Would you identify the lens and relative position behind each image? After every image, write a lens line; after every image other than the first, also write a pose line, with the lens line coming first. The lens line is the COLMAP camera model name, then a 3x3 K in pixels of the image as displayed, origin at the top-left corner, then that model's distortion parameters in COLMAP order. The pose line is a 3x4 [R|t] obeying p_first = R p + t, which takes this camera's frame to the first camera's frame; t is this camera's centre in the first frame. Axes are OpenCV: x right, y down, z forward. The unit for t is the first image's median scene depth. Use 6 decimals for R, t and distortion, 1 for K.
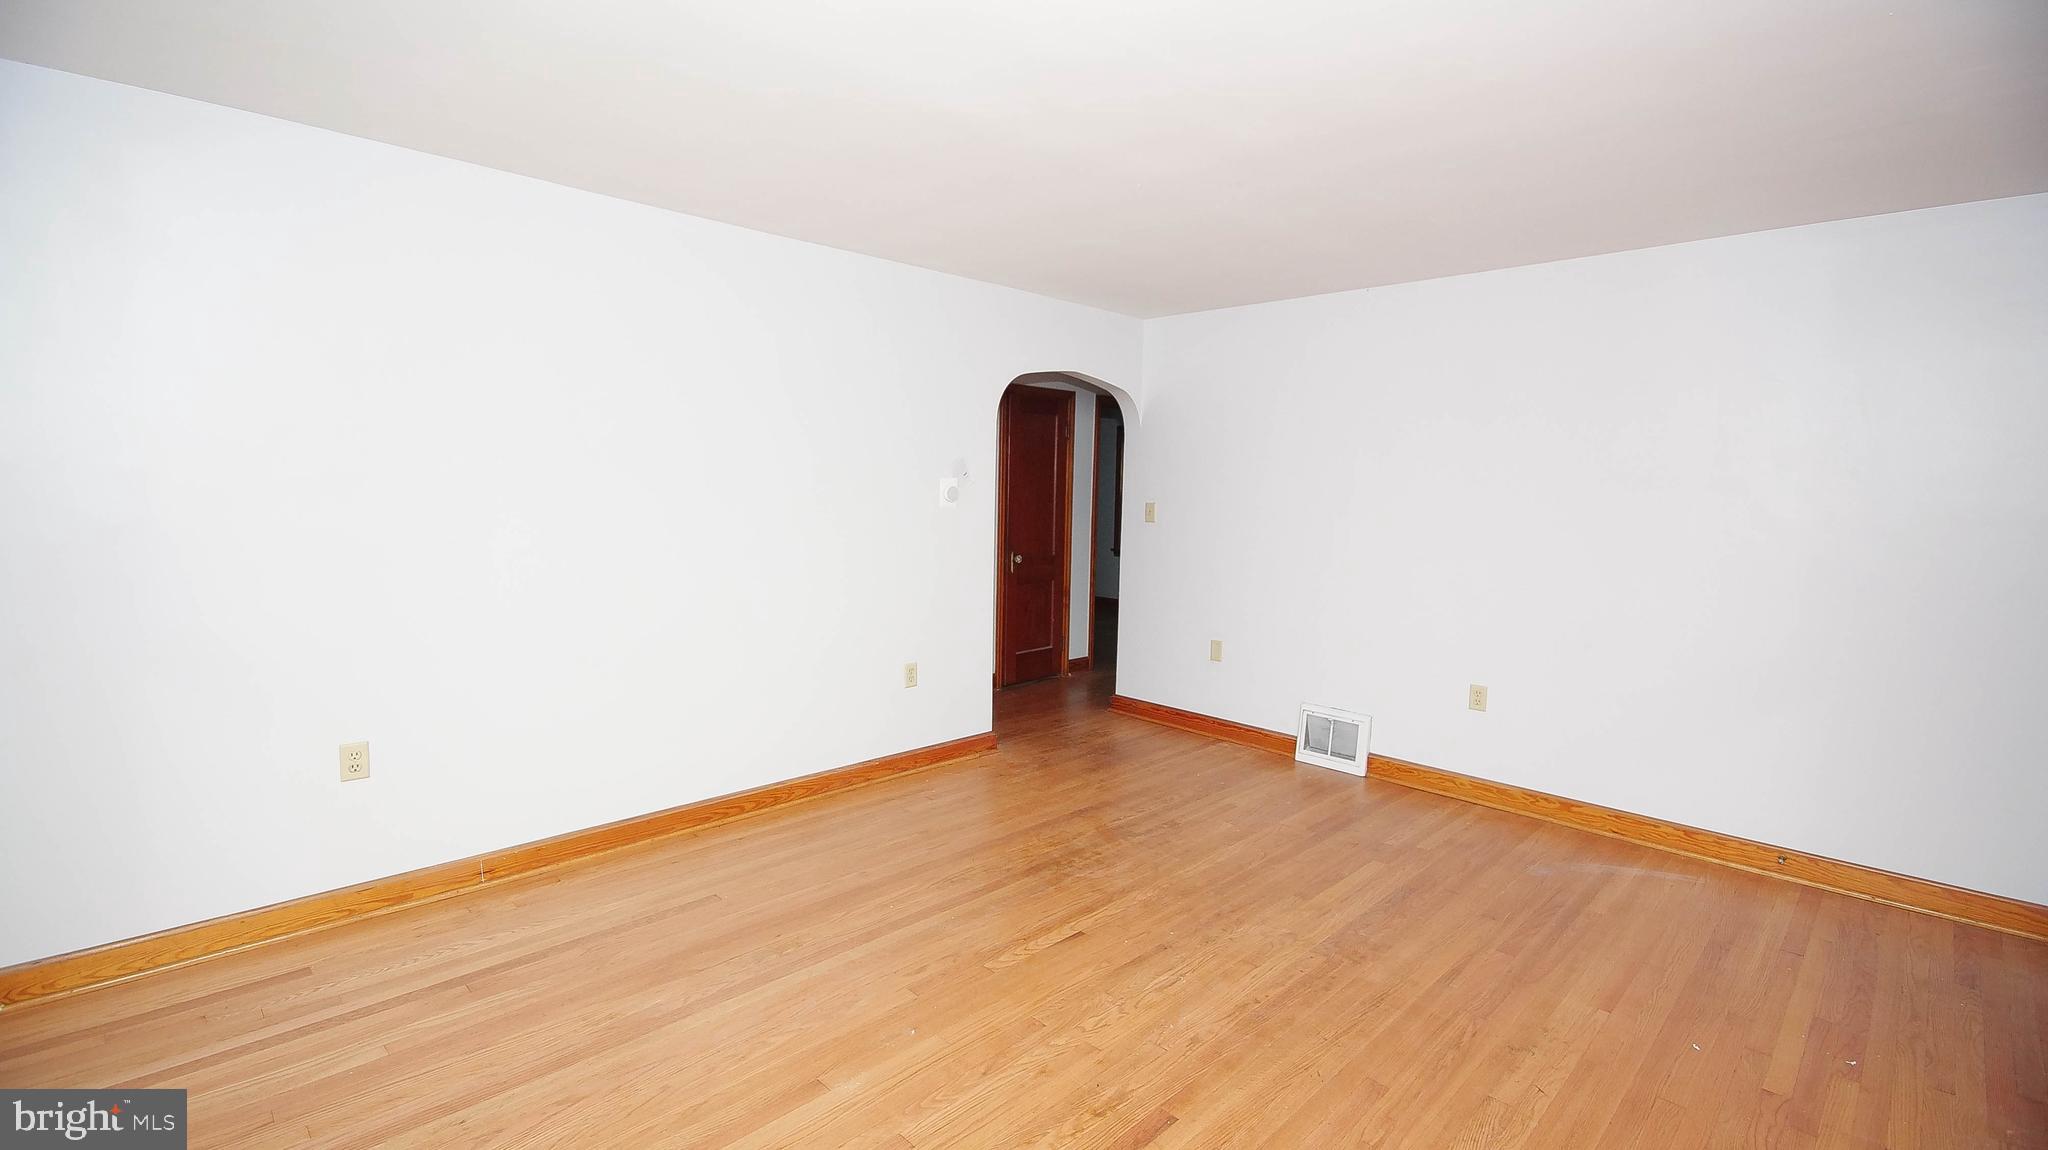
lens RADIAL K [[910.0, 0, 1028.2], [0, 910.0, 579.2], [0, 0, 1]] dist [0.002890, 0.000400]
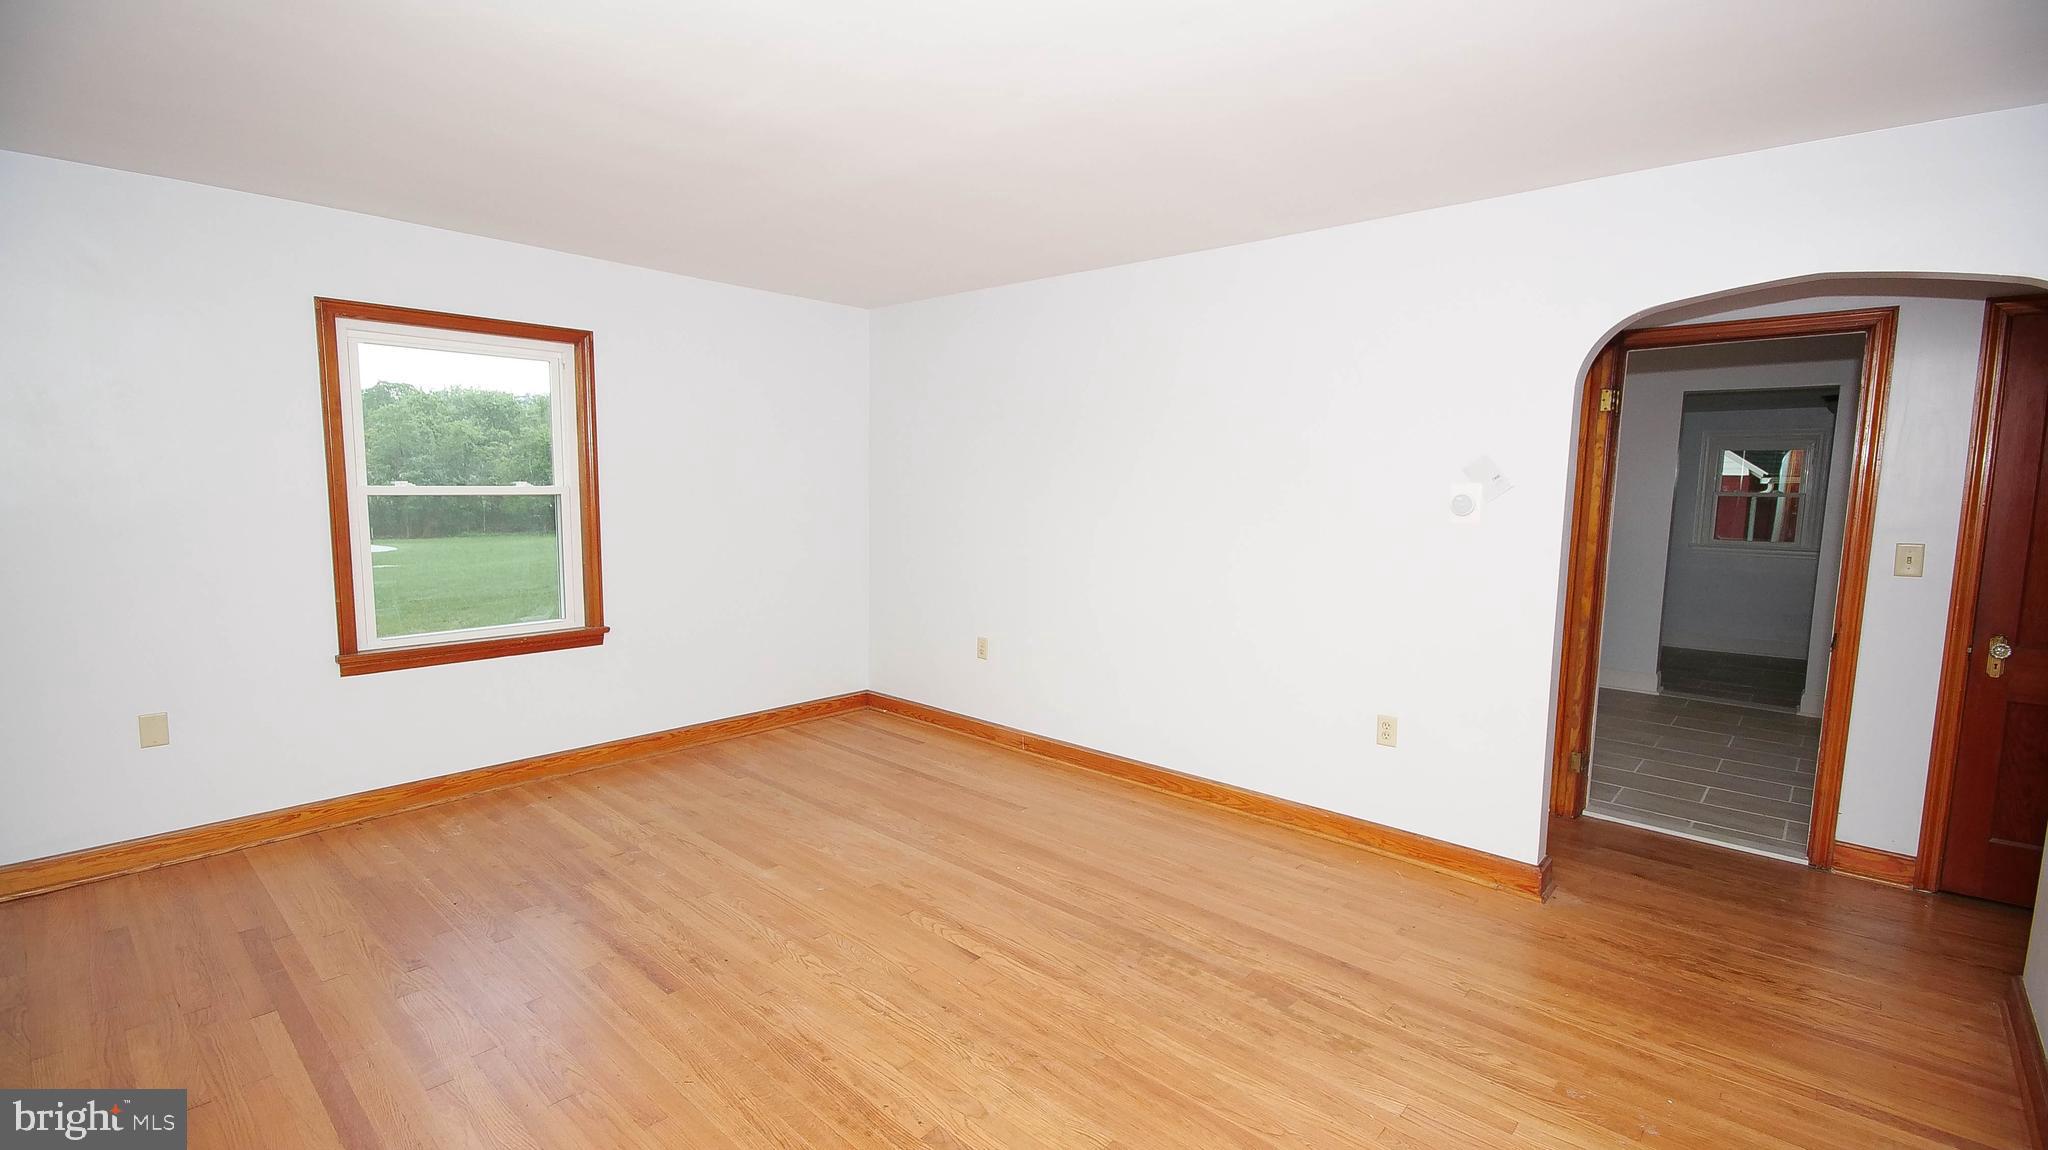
lens RADIAL K [[910.0, 0, 1028.2], [0, 910.0, 579.2], [0, 0, 1]] dist [0.002890, 0.000400]
pose [[0.055369, 0.090863, -0.994323, 0.853775], [-0.120366, 0.989195, 0.083692, -0.074102], [0.991184, 0.115049, 0.065707, 0.840766]]
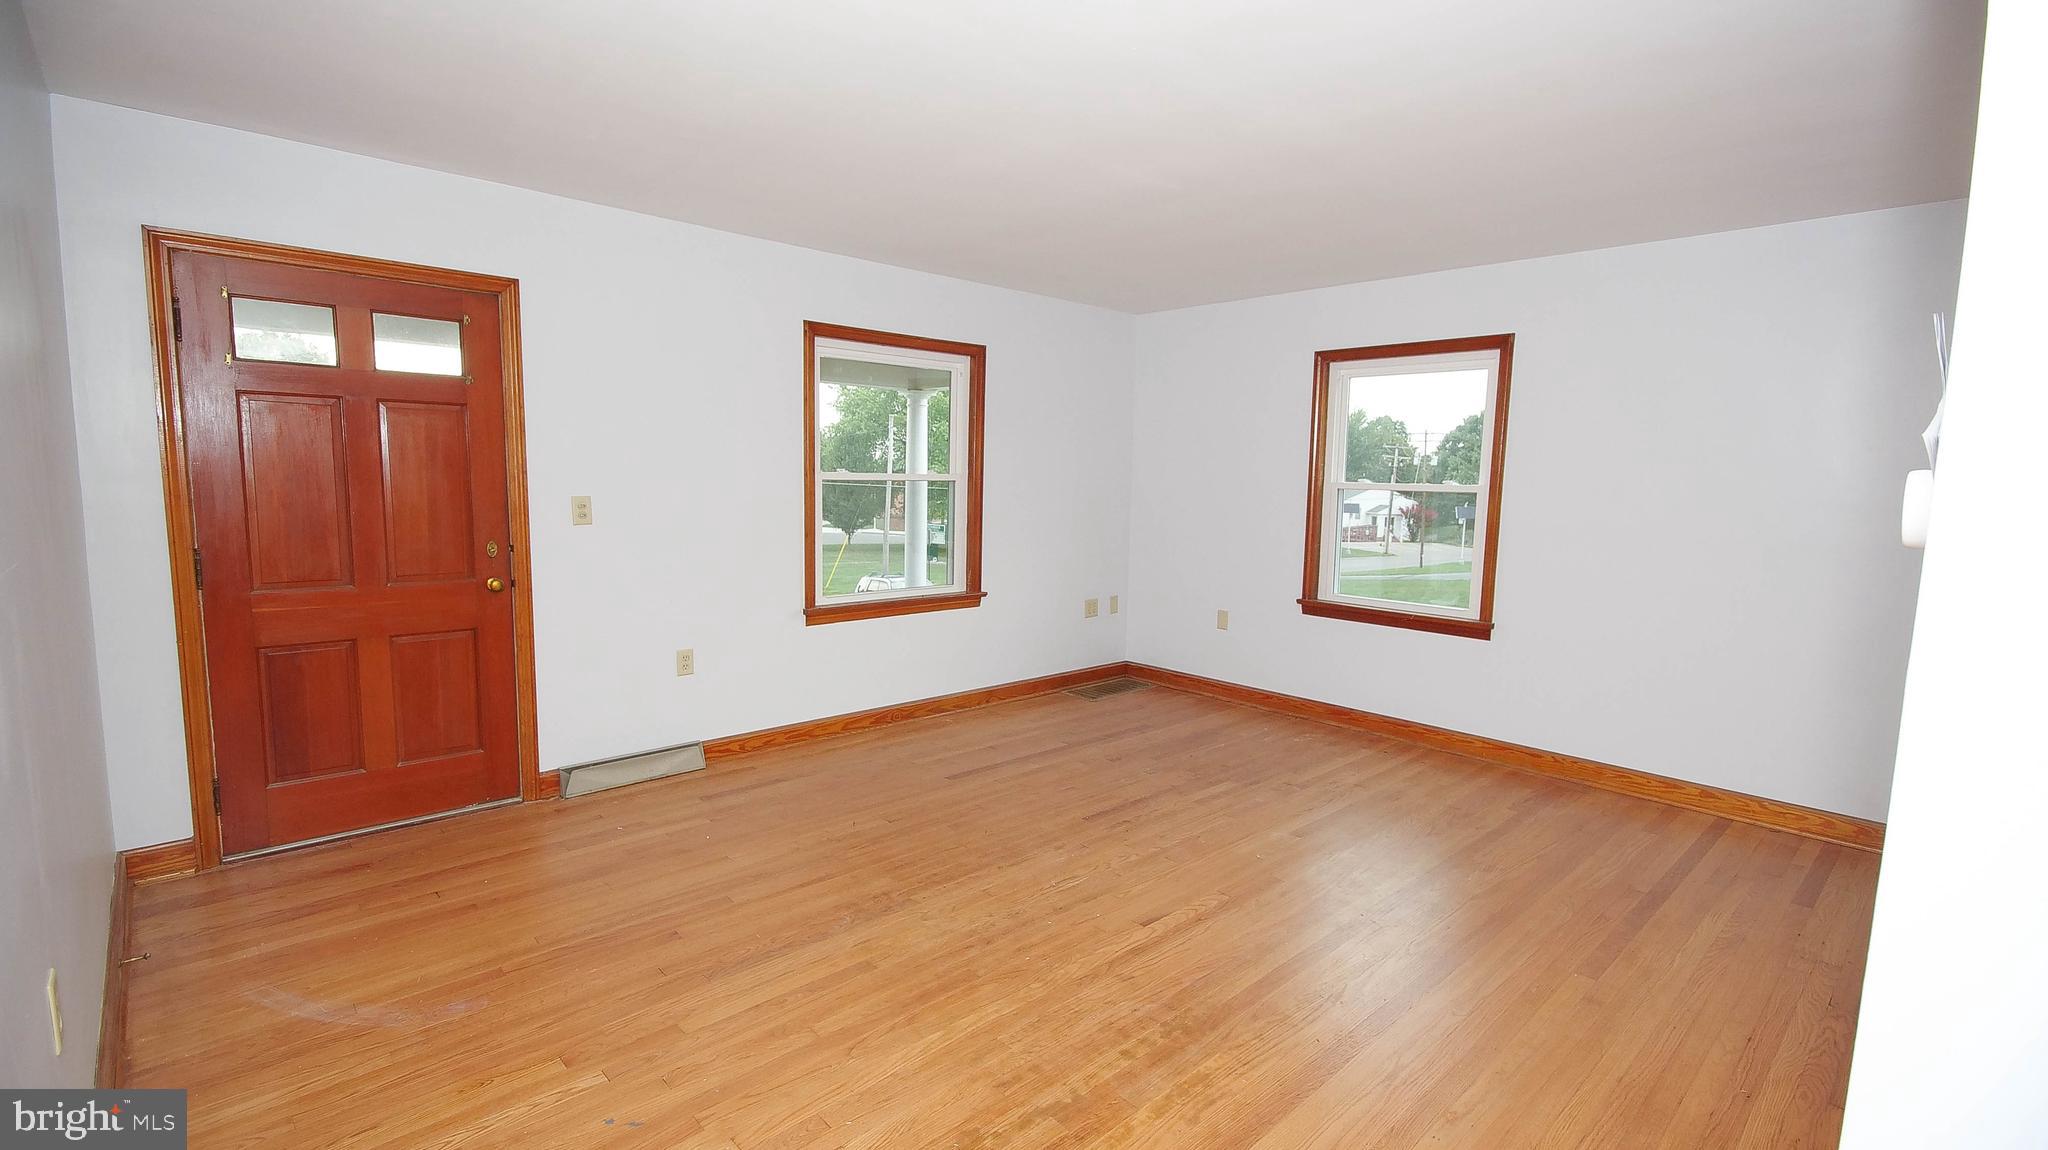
lens RADIAL K [[910.0, 0, 1028.2], [0, 910.0, 579.2], [0, 0, 1]] dist [0.002890, 0.000400]
pose [[-0.998565, -0.045975, 0.027457, 0.151981], [-0.038699, 0.973961, 0.223387, -0.159938], [-0.037013, 0.222004, -0.974343, 1.657522]]
